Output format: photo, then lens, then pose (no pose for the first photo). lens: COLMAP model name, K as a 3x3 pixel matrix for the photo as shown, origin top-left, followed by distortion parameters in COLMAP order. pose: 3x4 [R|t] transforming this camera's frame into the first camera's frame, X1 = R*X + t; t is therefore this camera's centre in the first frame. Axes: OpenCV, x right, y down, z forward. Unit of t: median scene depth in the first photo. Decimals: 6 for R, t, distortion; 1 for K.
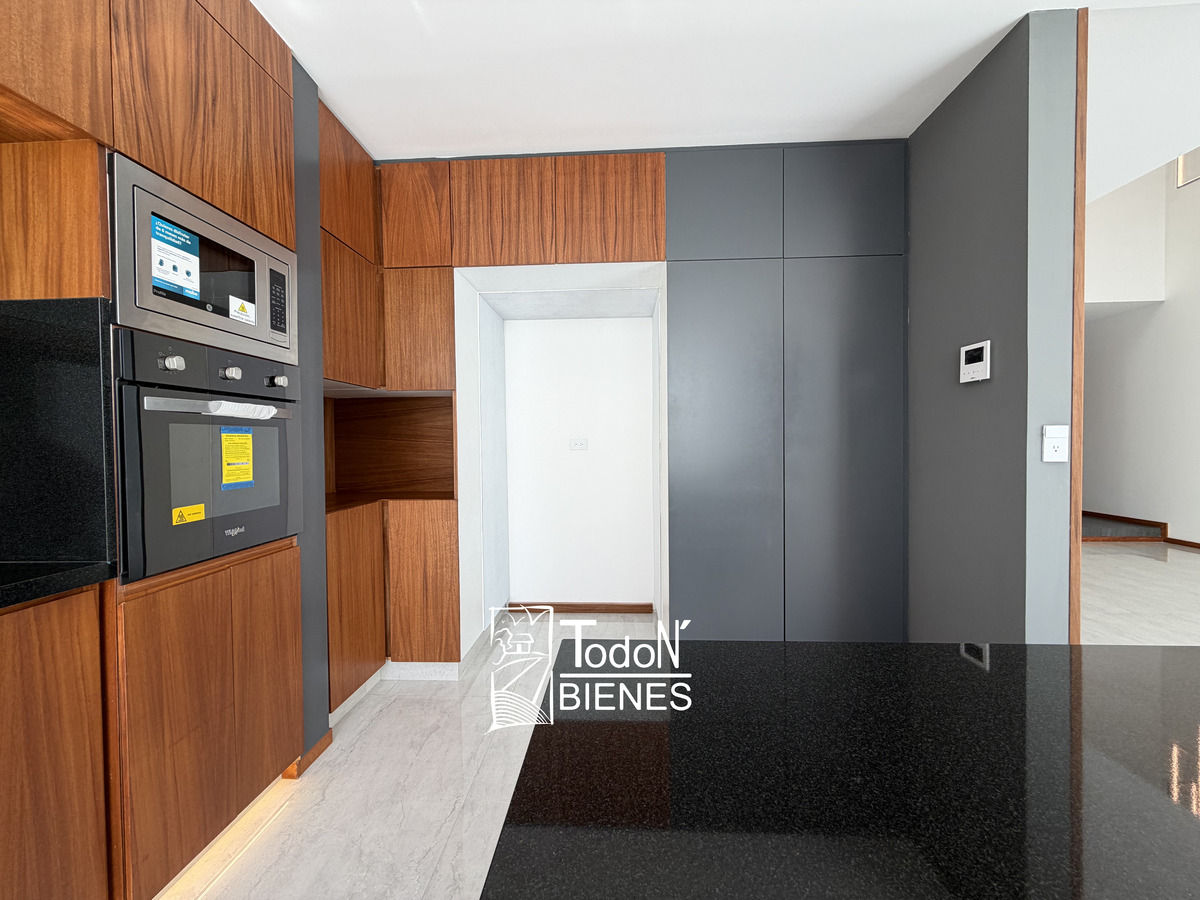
lens RADIAL K [[477.2, 0, 599.8], [0, 477.2, 456.2], [0, 0, 1]] dist [0.000219, 0.000314]
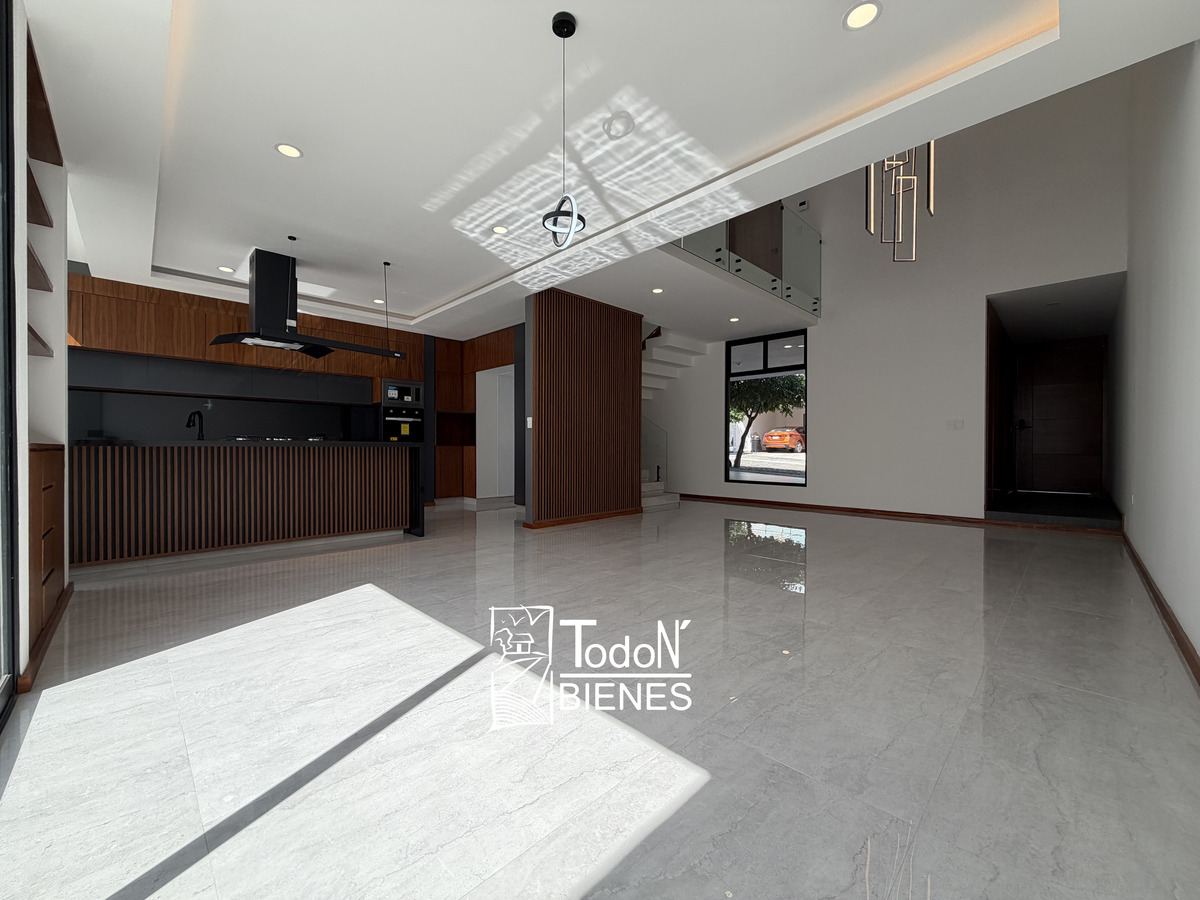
lens RADIAL K [[477.2, 0, 597.2], [0, 477.2, 451.3], [0, 0, 1]] dist [0.000219, 0.000314]
pose [[0.735507, 0.016960, -0.677305, 3.822638], [-0.029793, 0.999529, -0.007324, 0.198598], [0.676862, 0.025566, 0.735666, -1.198983]]
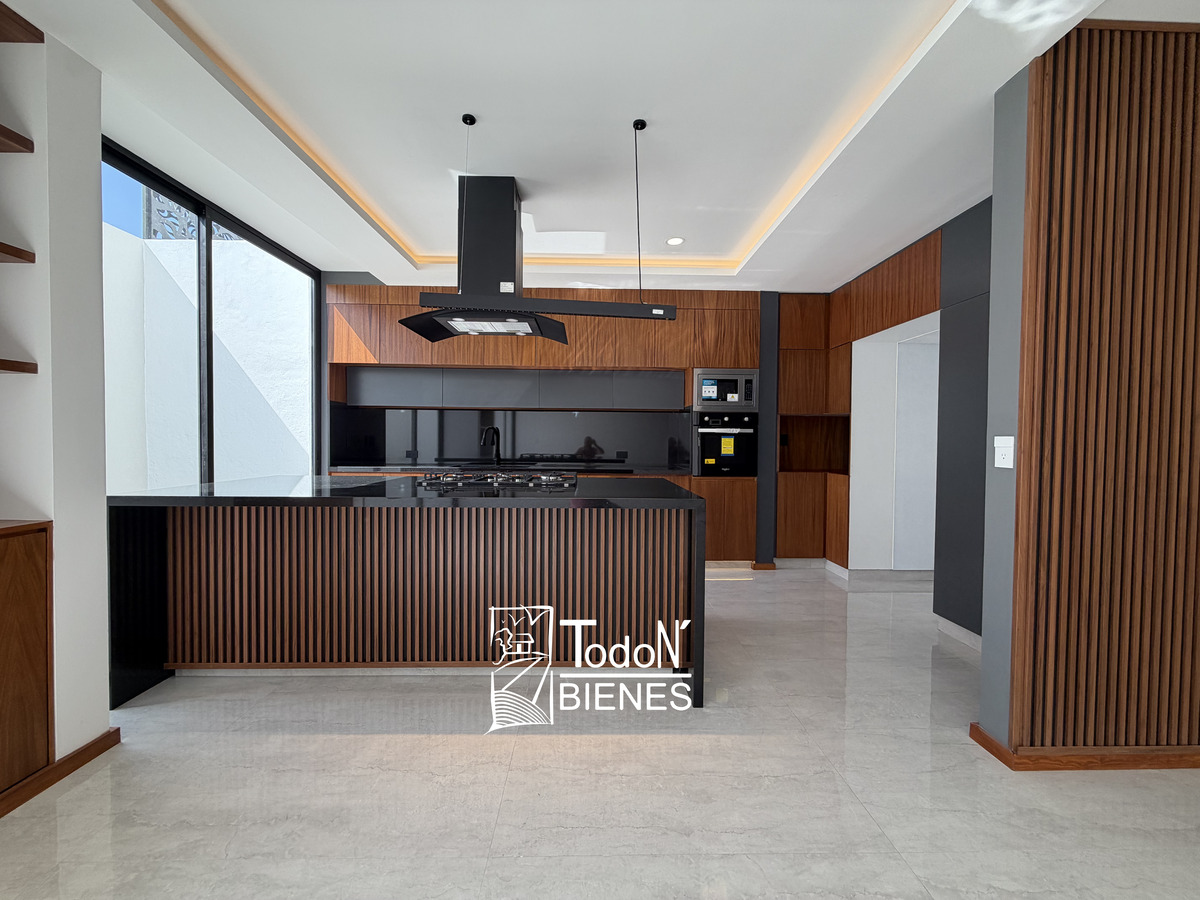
lens RADIAL K [[477.2, 0, 599.8], [0, 477.2, 452.4], [0, 0, 1]] dist [0.000219, 0.000314]
pose [[0.070060, 0.037418, -0.996841, 2.179498], [-0.038784, 0.998643, 0.034760, -0.028589], [0.996789, 0.036226, 0.071416, -0.043257]]
